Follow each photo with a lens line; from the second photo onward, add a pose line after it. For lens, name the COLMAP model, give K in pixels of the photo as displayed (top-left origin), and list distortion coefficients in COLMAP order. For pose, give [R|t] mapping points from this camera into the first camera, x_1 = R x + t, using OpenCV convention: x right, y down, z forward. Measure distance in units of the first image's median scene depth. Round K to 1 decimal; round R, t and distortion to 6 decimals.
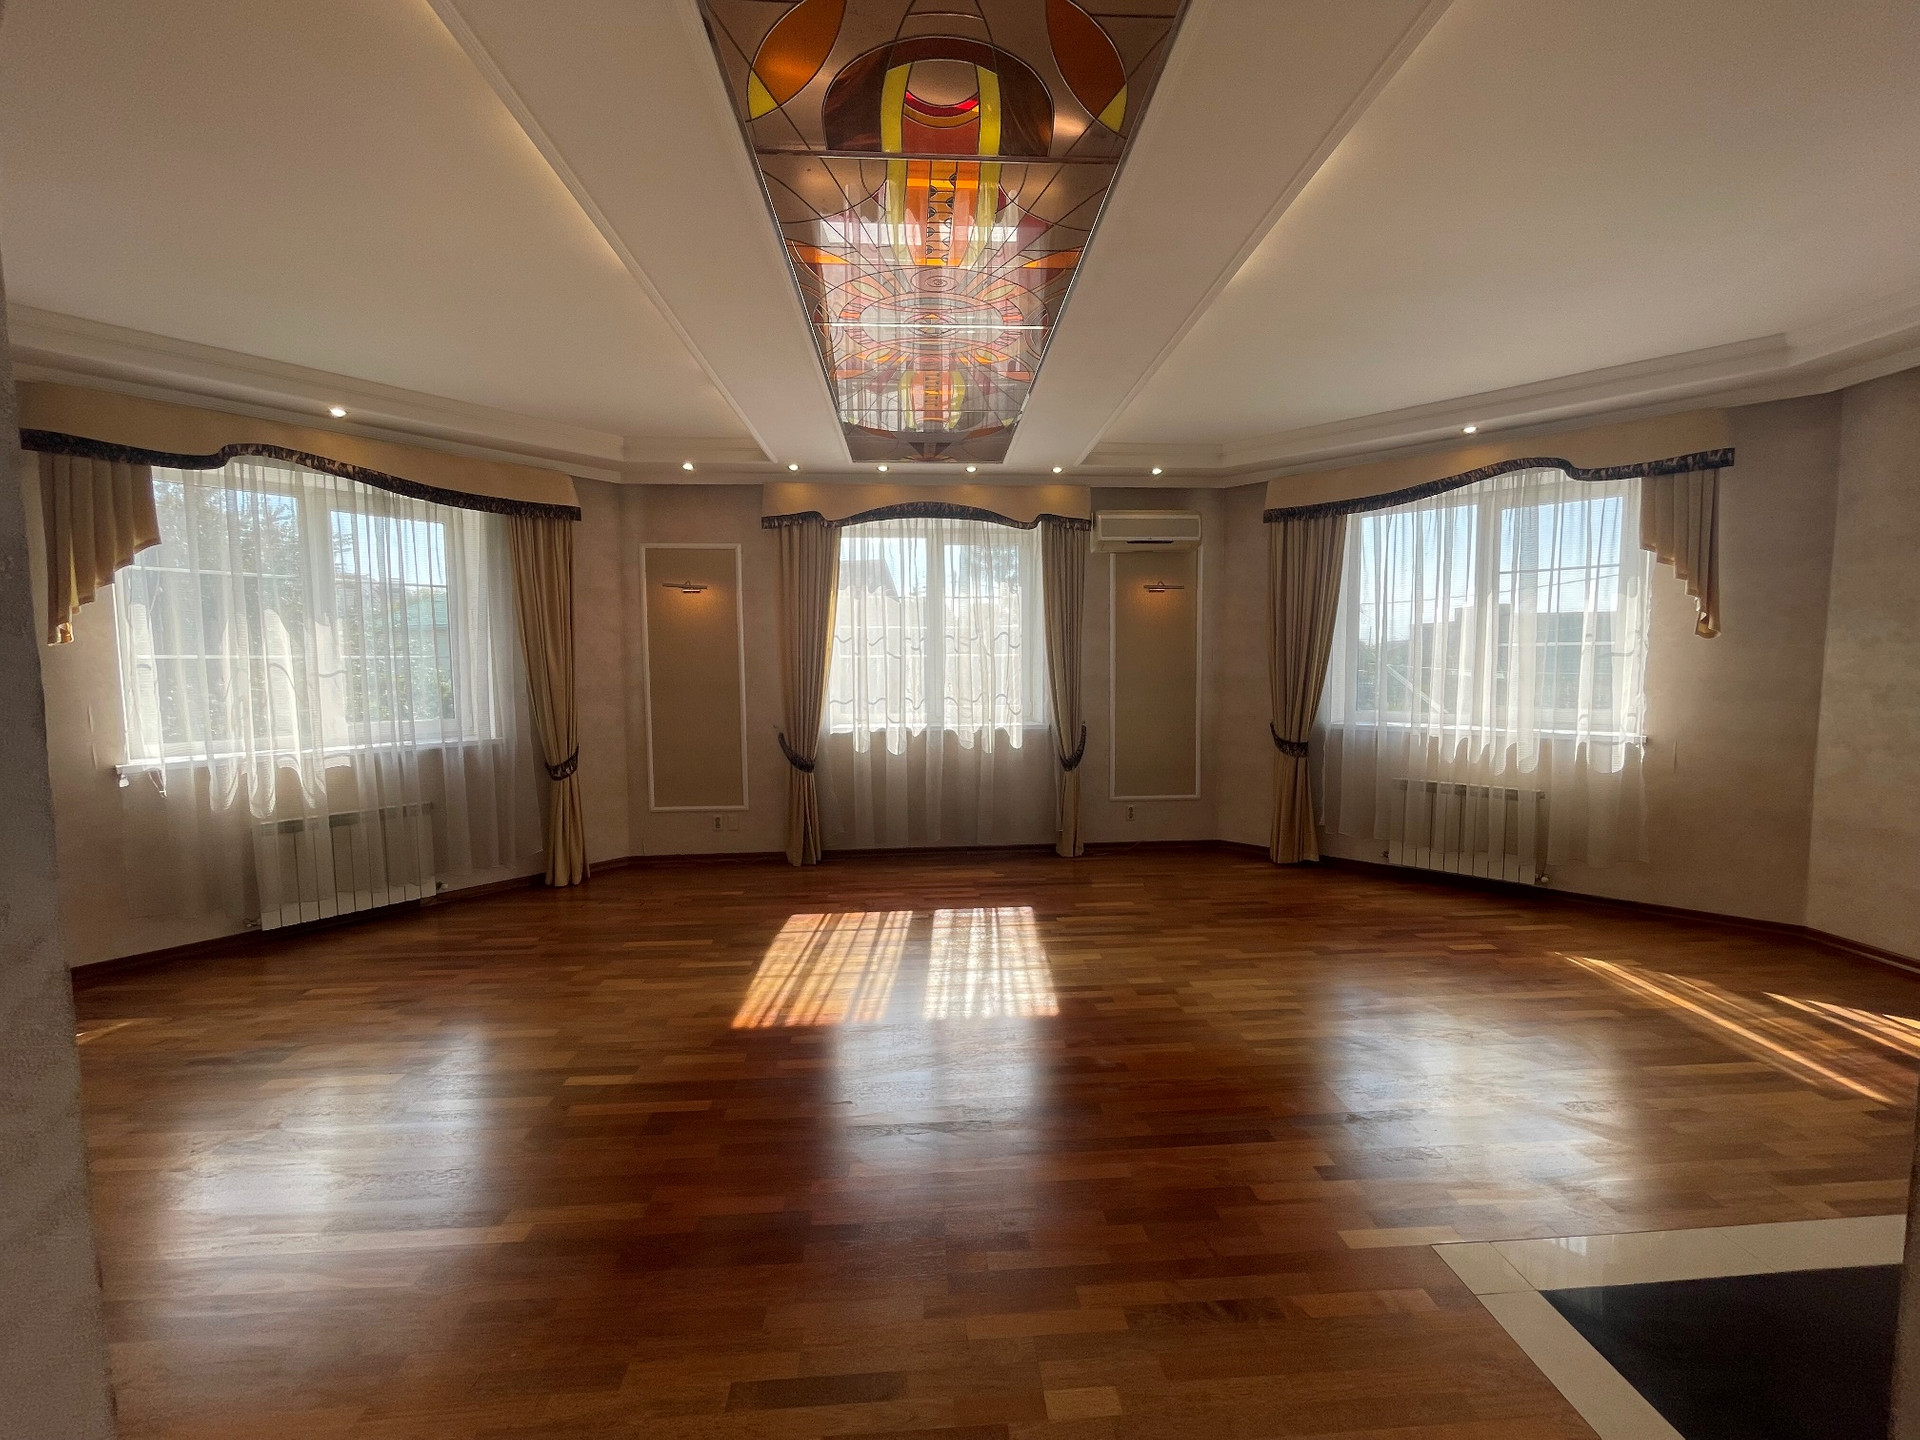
lens RADIAL K [[782.7, 0, 967.4], [0, 782.7, 713.4], [0, 0, 1]] dist [-0.008495, 0.005066]
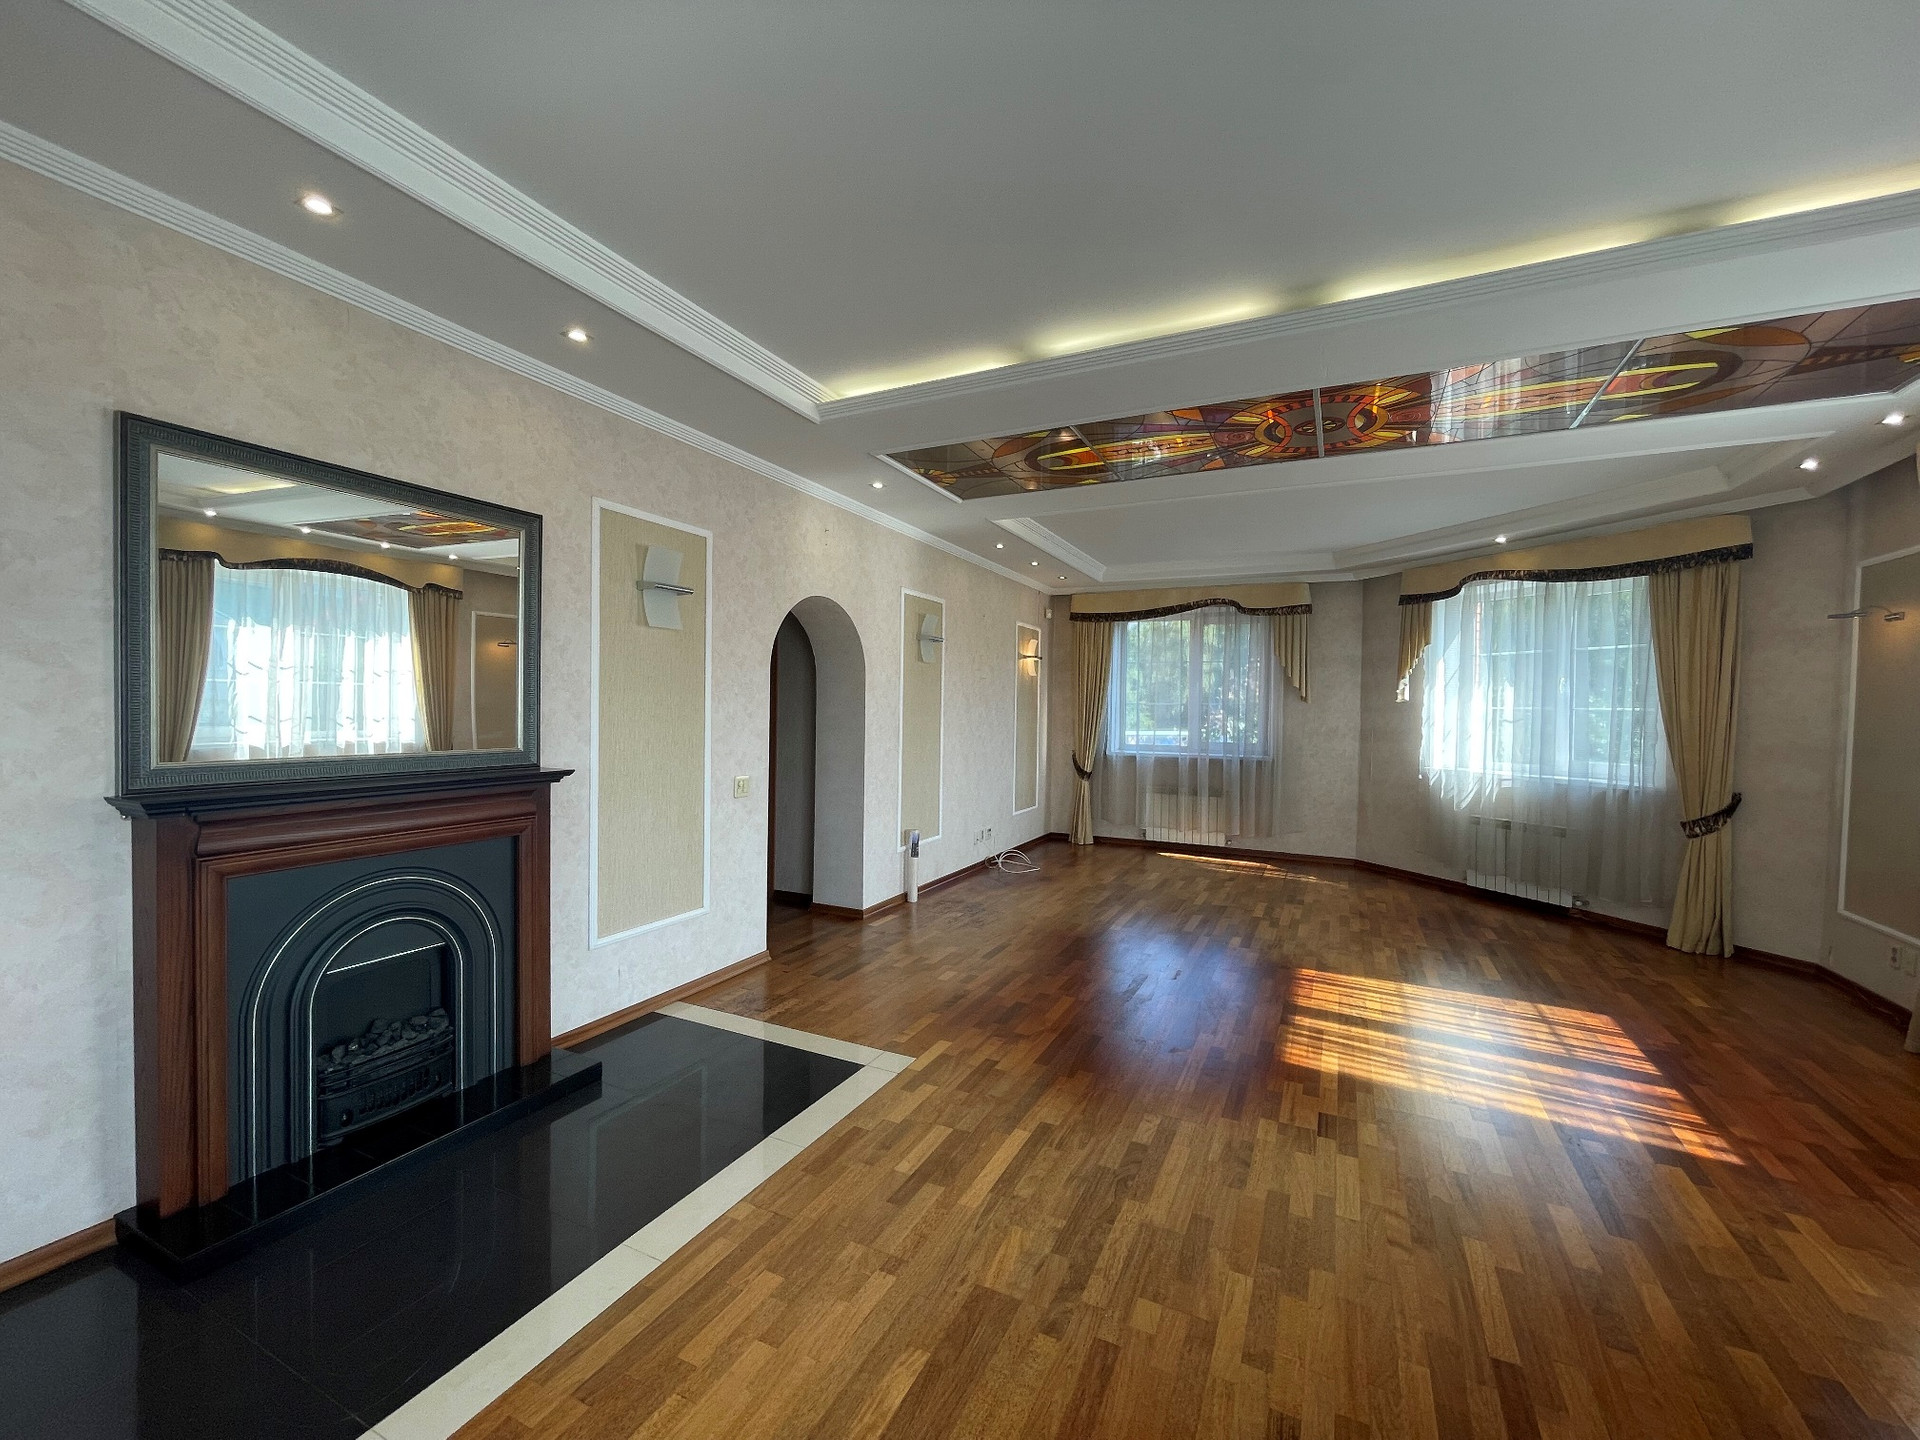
lens RADIAL K [[782.7, 0, 966.6], [0, 782.7, 721.8], [0, 0, 1]] dist [-0.008495, 0.005066]
pose [[-0.491104, 0.015687, -0.870959, 0.878508], [-0.071722, 0.995715, 0.058376, -0.058675], [0.868143, 0.091136, -0.487875, 0.817696]]
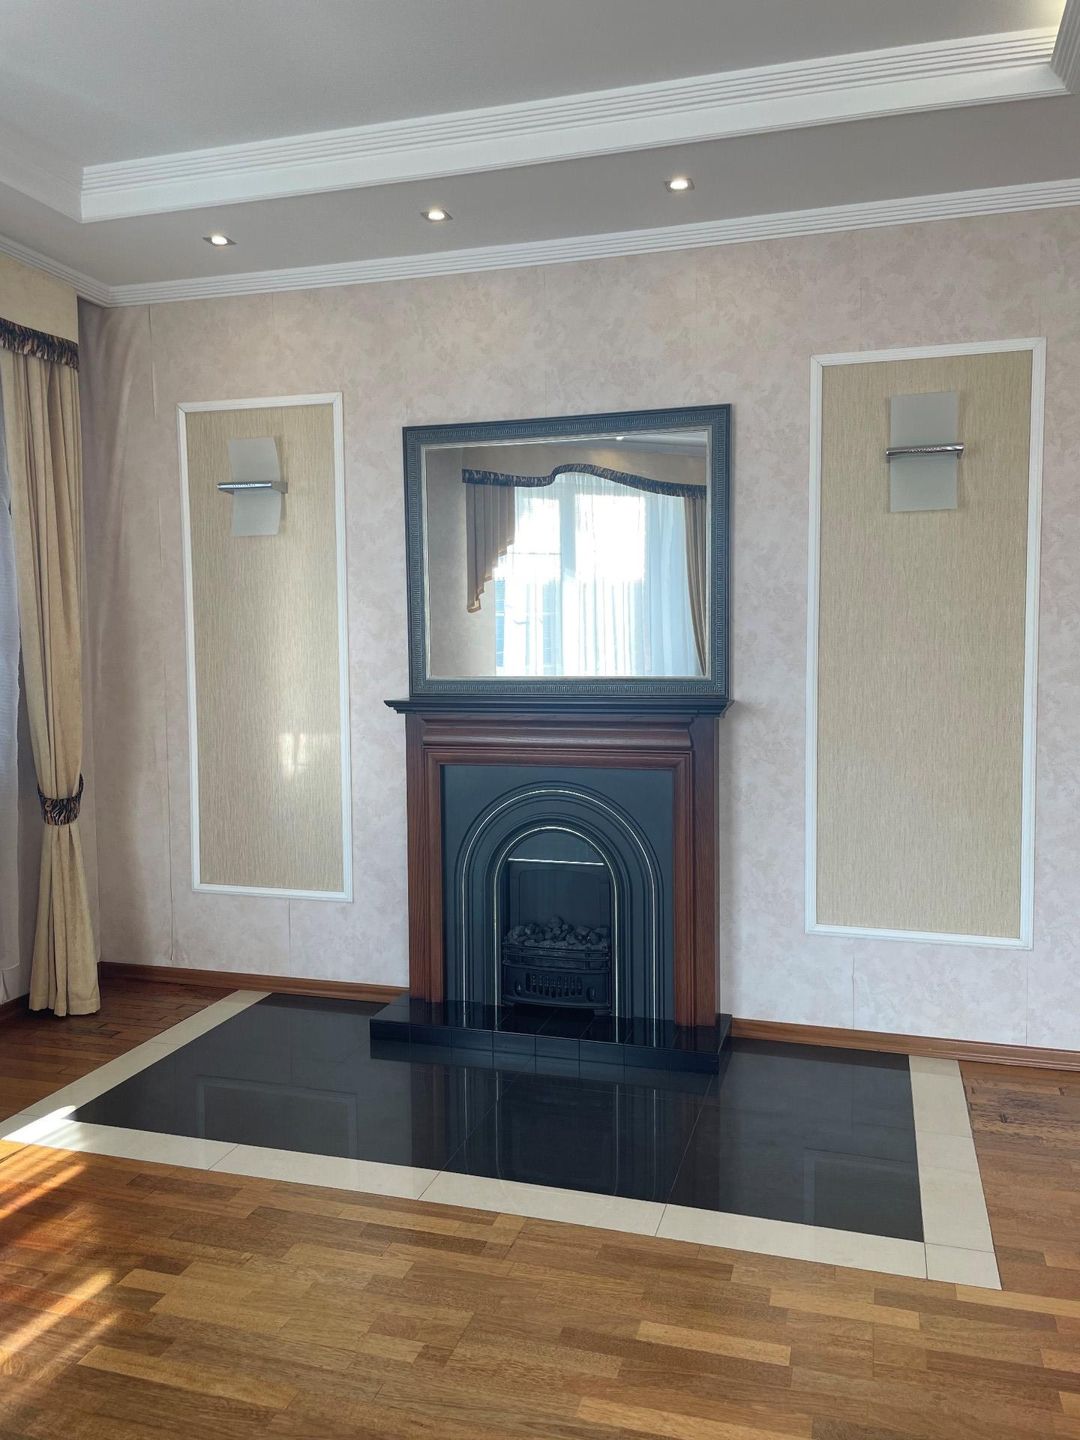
lens RADIAL K [[1081.7, 0, 551.1], [0, 1081.7, 713.3], [0, 0, 1]] dist [0.068992, -0.075365]
pose [[-0.937618, -0.006434, 0.347607, 0.285975], [0.037540, 0.992110, 0.119622, -0.044440], [-0.345634, 0.125209, -0.929978, 0.981034]]
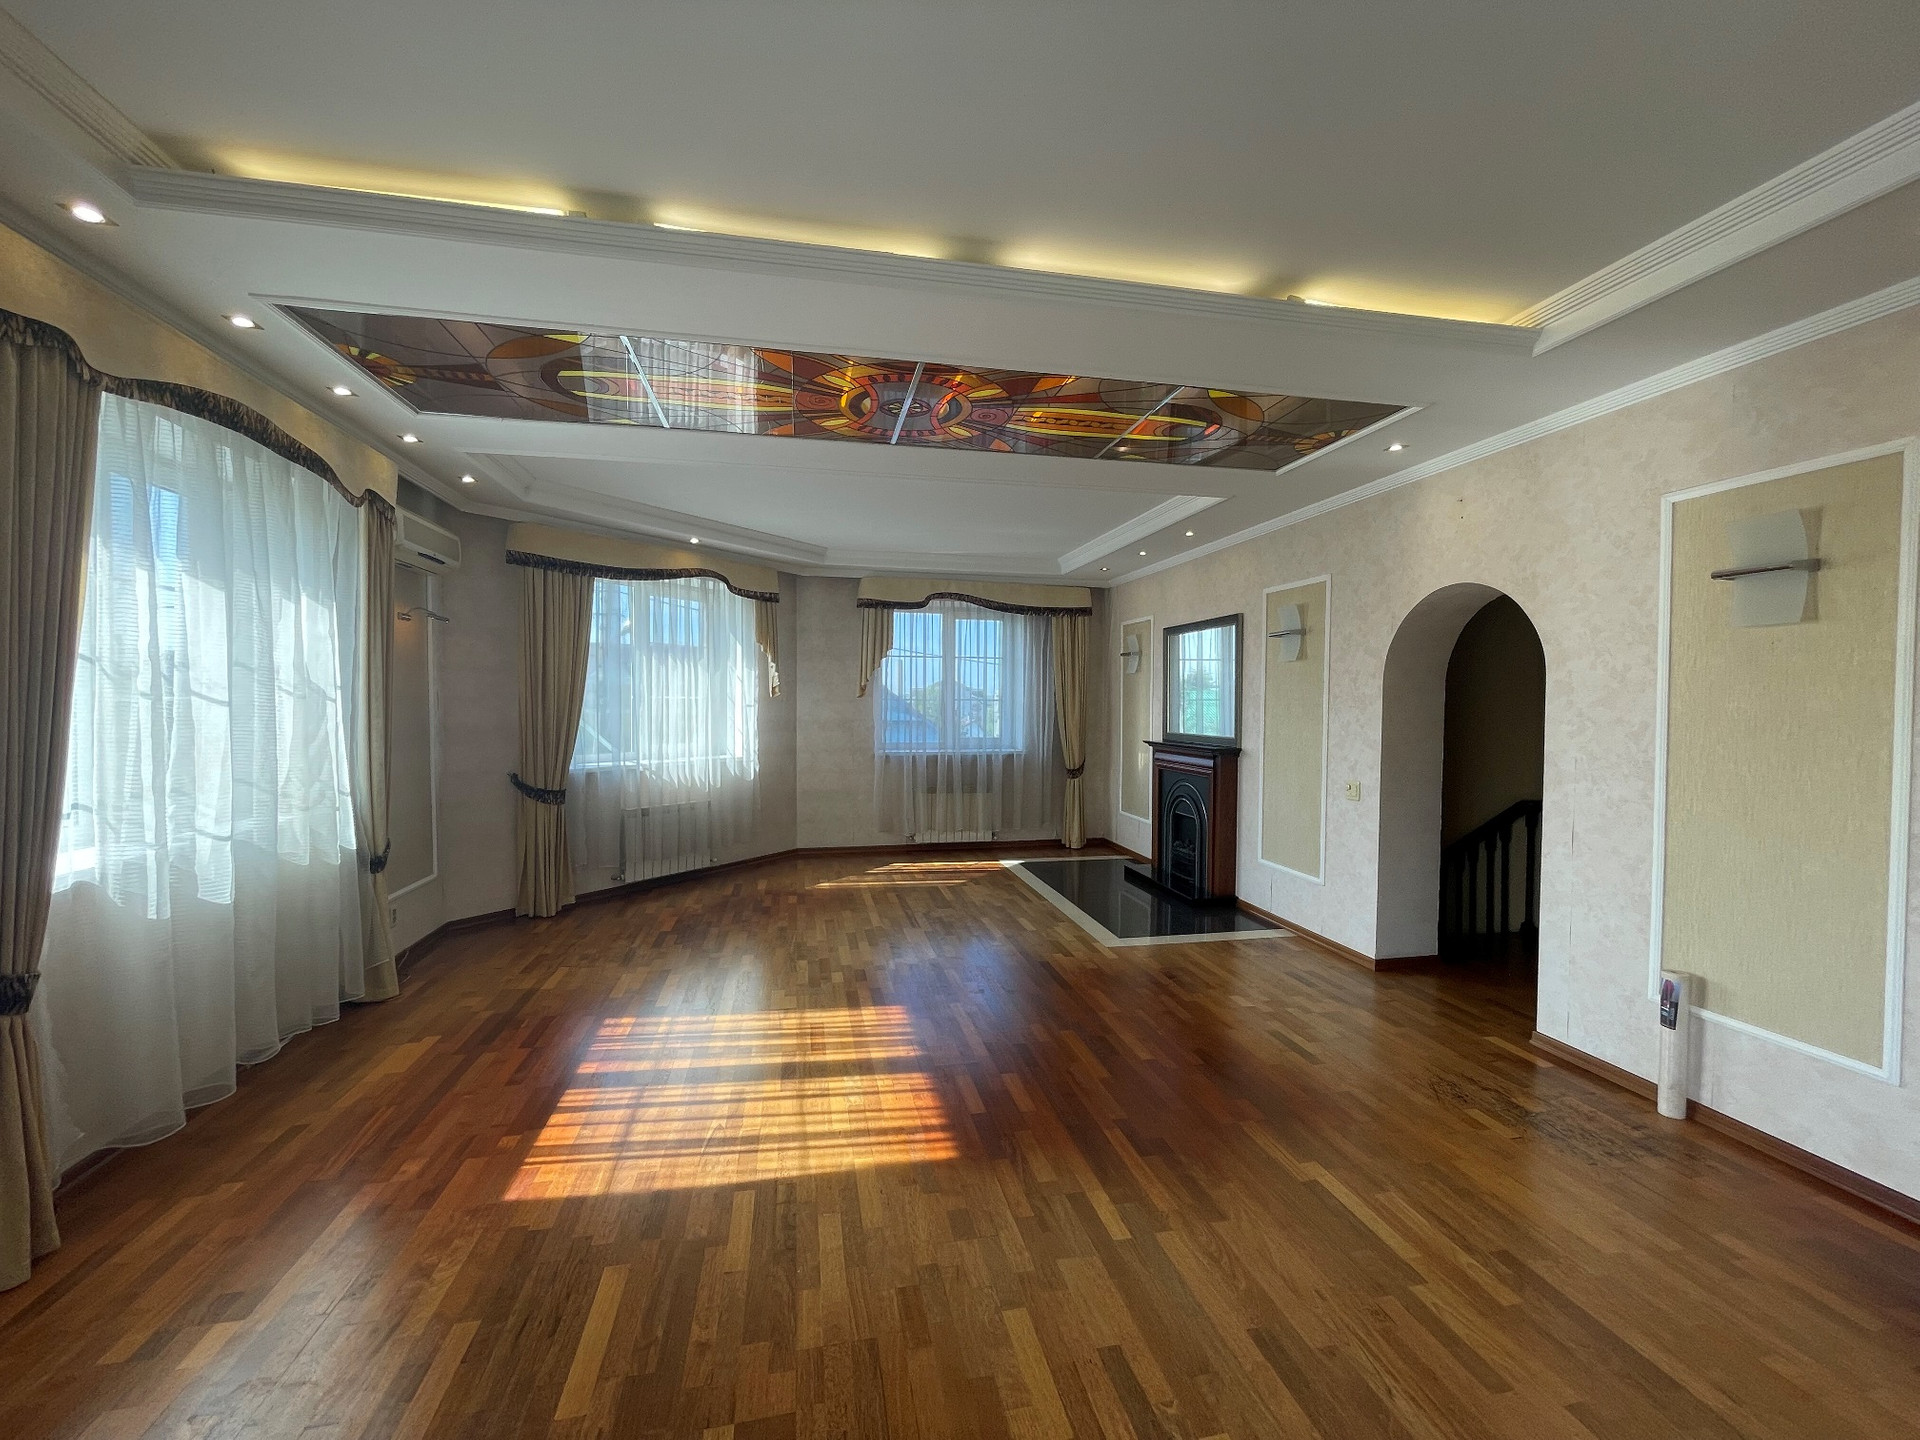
lens RADIAL K [[782.7, 0, 948.7], [0, 782.7, 721.9], [0, 0, 1]] dist [-0.008495, 0.005066]
pose [[-0.124449, -0.018092, 0.992061, -0.805178], [0.063241, 0.997656, 0.026127, -0.058009], [-0.990209, 0.065990, -0.123013, 0.782825]]
